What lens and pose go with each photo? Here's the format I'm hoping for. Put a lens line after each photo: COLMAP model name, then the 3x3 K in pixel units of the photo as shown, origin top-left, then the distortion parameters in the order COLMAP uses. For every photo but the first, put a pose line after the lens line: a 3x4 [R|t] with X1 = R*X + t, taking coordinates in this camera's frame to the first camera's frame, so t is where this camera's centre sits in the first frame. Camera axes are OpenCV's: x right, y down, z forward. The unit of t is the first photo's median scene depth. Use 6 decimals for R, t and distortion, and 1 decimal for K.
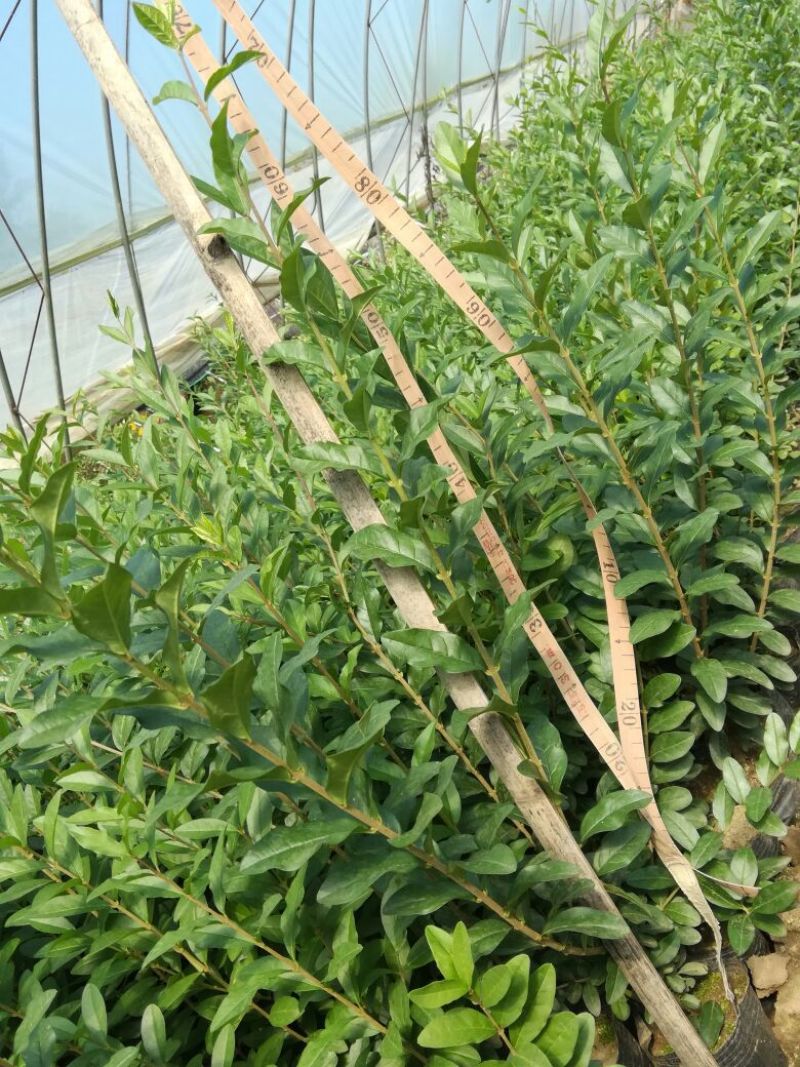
lens RADIAL K [[999.3, 0, 391.7], [0, 999.3, 534.0], [0, 0, 1]] dist [0.032298, 0.000000]
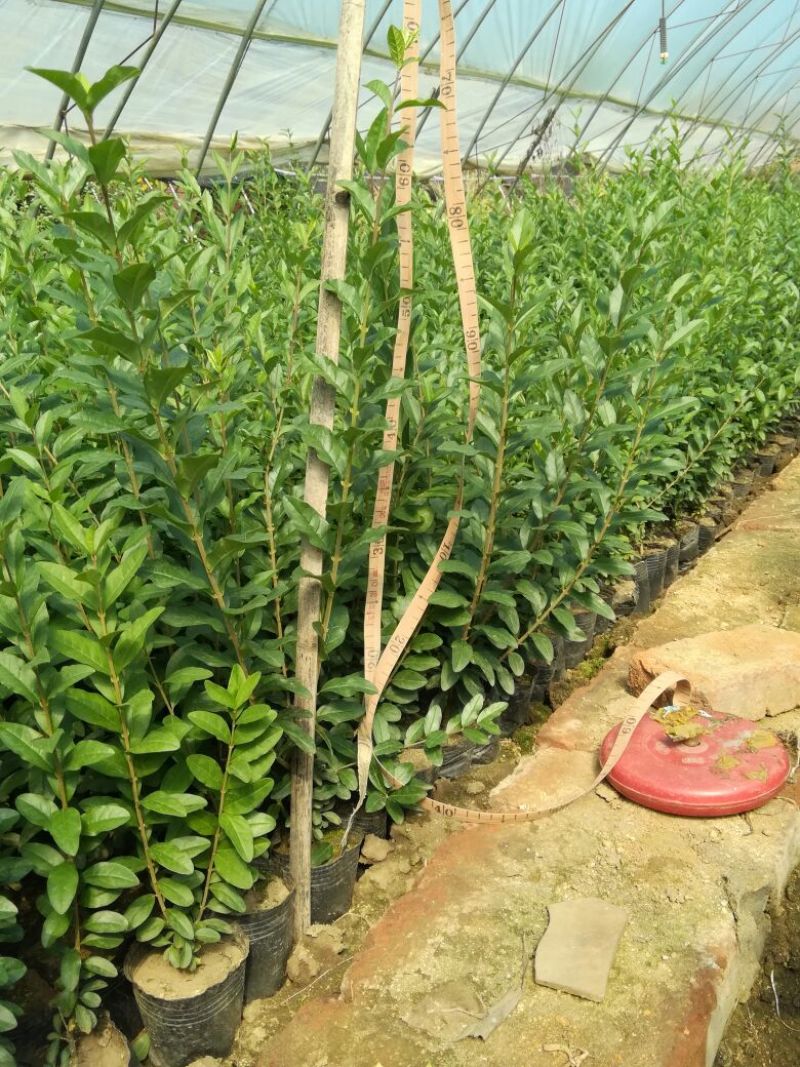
lens RADIAL K [[999.3, 0, 397.7], [0, 999.3, 535.3], [0, 0, 1]] dist [0.032298, 0.000000]
pose [[0.821725, 0.551991, 0.141684, -0.038178], [-0.561626, 0.826562, 0.037031, 0.005577], [-0.096670, -0.110003, 0.989219, -0.334926]]
